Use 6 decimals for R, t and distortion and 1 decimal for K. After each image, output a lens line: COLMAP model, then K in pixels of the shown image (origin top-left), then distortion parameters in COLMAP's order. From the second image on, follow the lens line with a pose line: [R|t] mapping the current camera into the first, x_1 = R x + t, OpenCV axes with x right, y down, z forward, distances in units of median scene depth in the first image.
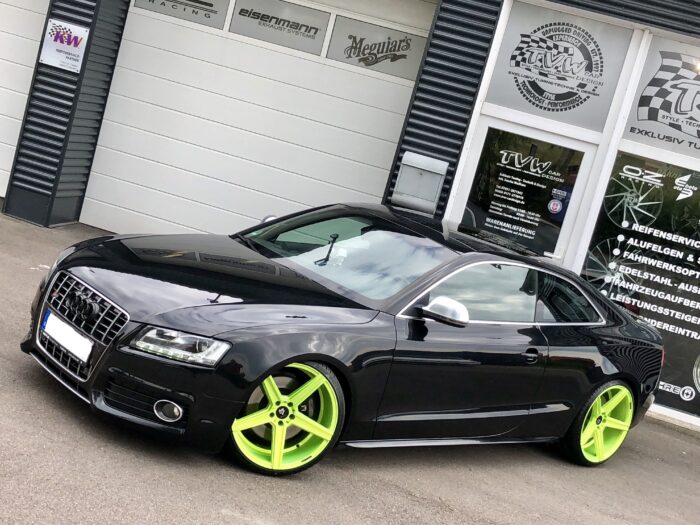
lens RADIAL K [[1048.4, 0, 351.2], [0, 1048.4, 248.8], [0, 0, 1]] dist [0.188235, -0.862383]
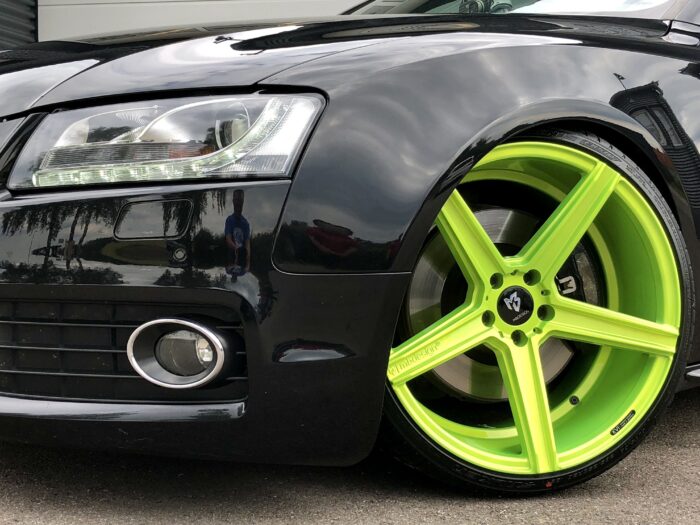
lens RADIAL K [[1179.1, 0, 350.0], [0, 1179.1, 262.5], [0, 0, 1]] dist [0.205953, -1.493603]
pose [[0.967112, -0.253938, -0.014493, -0.062833], [0.252594, 0.965556, -0.062430, 0.089229], [0.029847, 0.056715, 0.997944, 0.364088]]
